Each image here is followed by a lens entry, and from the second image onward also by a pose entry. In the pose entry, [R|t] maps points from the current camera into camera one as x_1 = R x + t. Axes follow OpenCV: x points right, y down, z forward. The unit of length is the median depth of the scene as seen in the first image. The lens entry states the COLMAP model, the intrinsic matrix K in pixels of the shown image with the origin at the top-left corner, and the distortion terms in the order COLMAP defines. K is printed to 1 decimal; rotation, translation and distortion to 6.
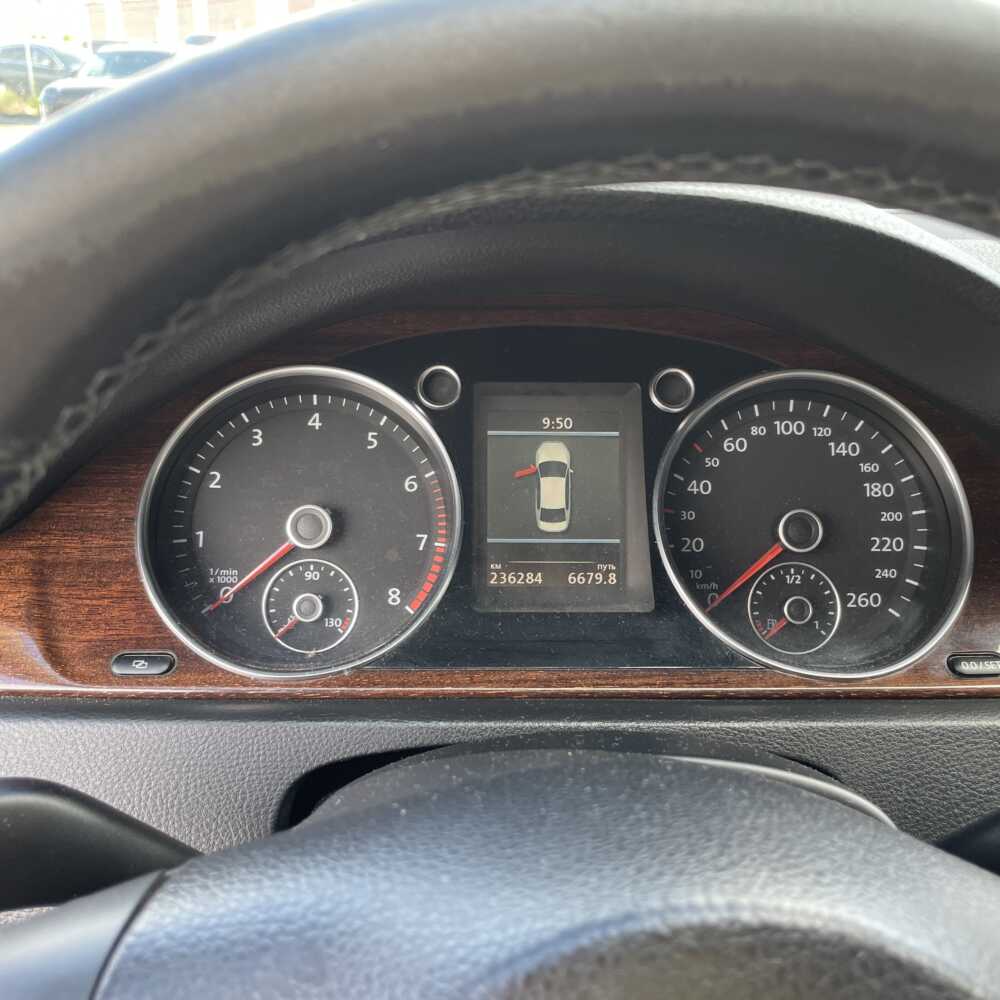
lens RADIAL K [[1011.3, 0, 515.3], [0, 1011.3, 512.0], [0, 0, 1]] dist [0.042301, 0.000000]
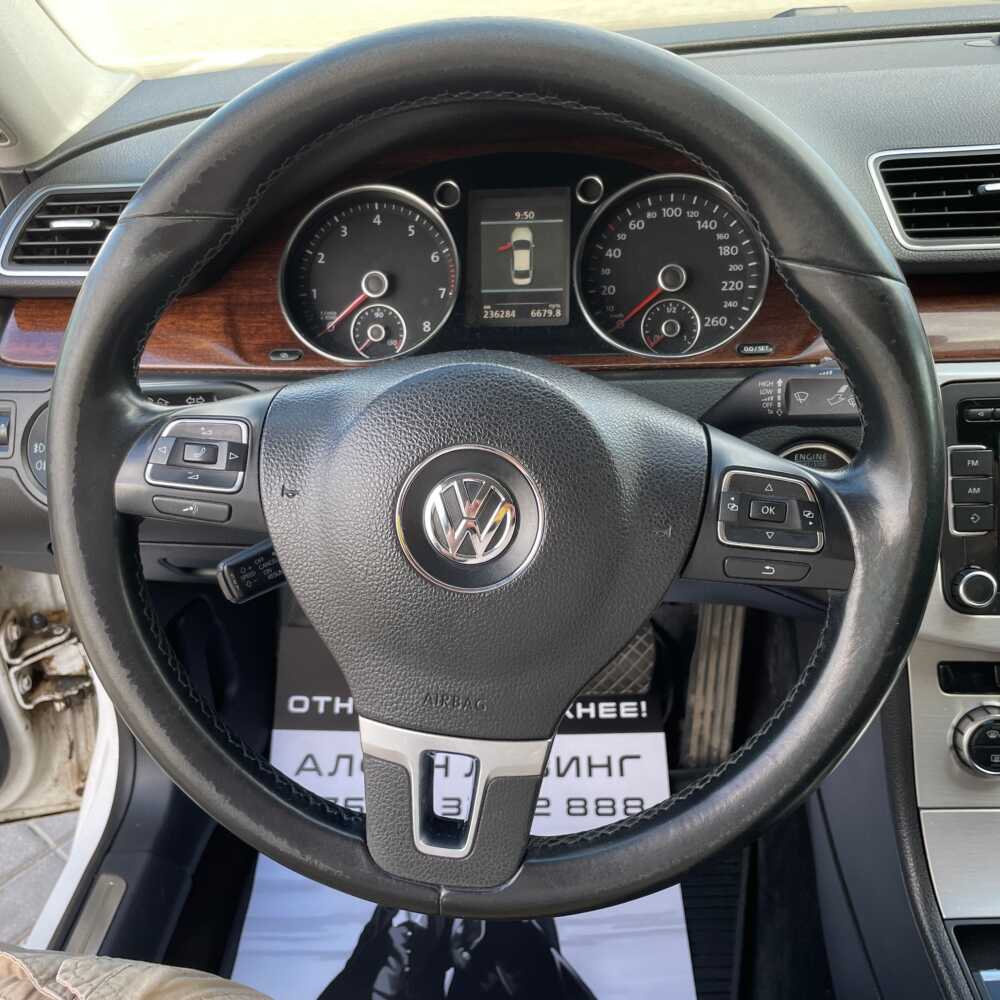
lens RADIAL K [[1011.3, 0, 494.7], [0, 1011.3, 498.1], [0, 0, 1]] dist [0.042301, 0.000000]
pose [[0.988160, 0.001685, -0.153417, 0.285687], [0.021596, 0.988457, 0.149954, 0.133075], [0.151899, -0.151491, 0.976718, -0.761213]]
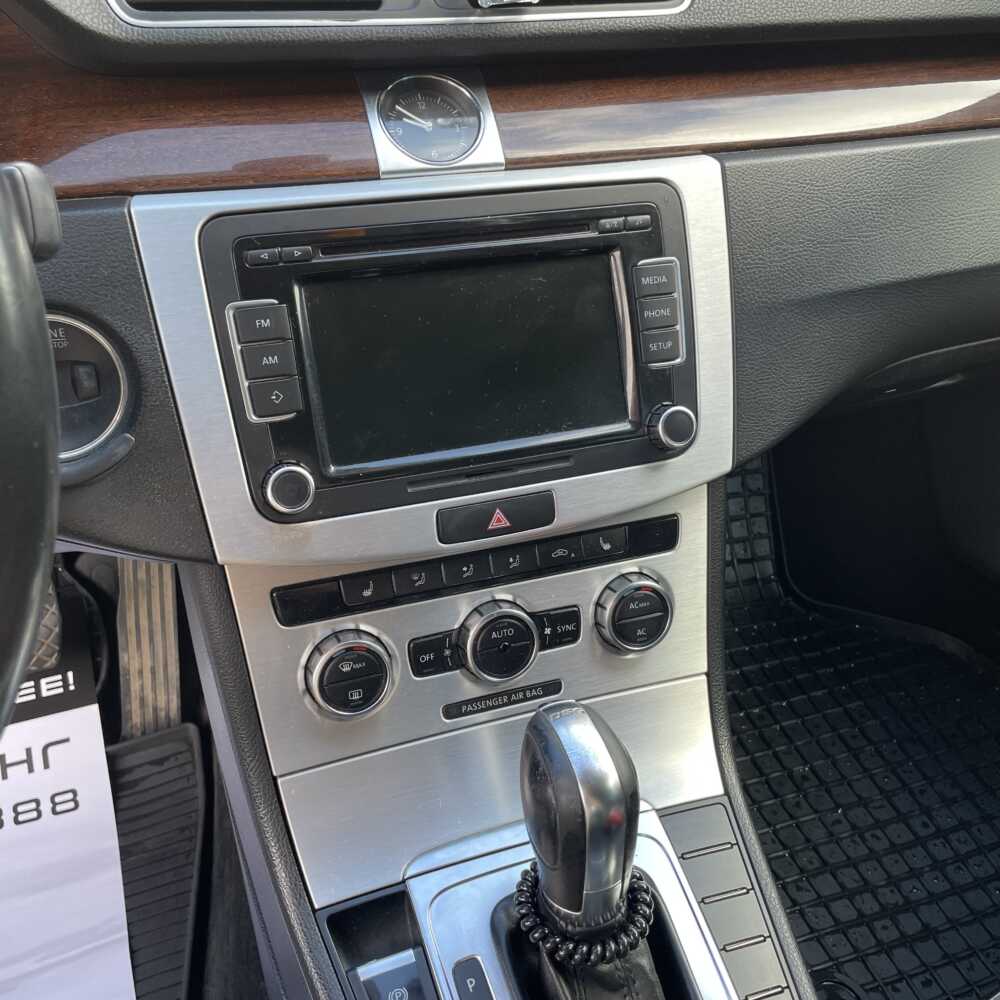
lens RADIAL K [[1011.3, 0, 484.1], [0, 1011.3, 487.7], [0, 0, 1]] dist [0.042301, 0.000000]
pose [[0.960994, -0.138643, 0.239307, 0.724140], [0.079266, 0.967046, 0.241946, 0.255394], [-0.264965, -0.213540, 0.940316, -0.295264]]
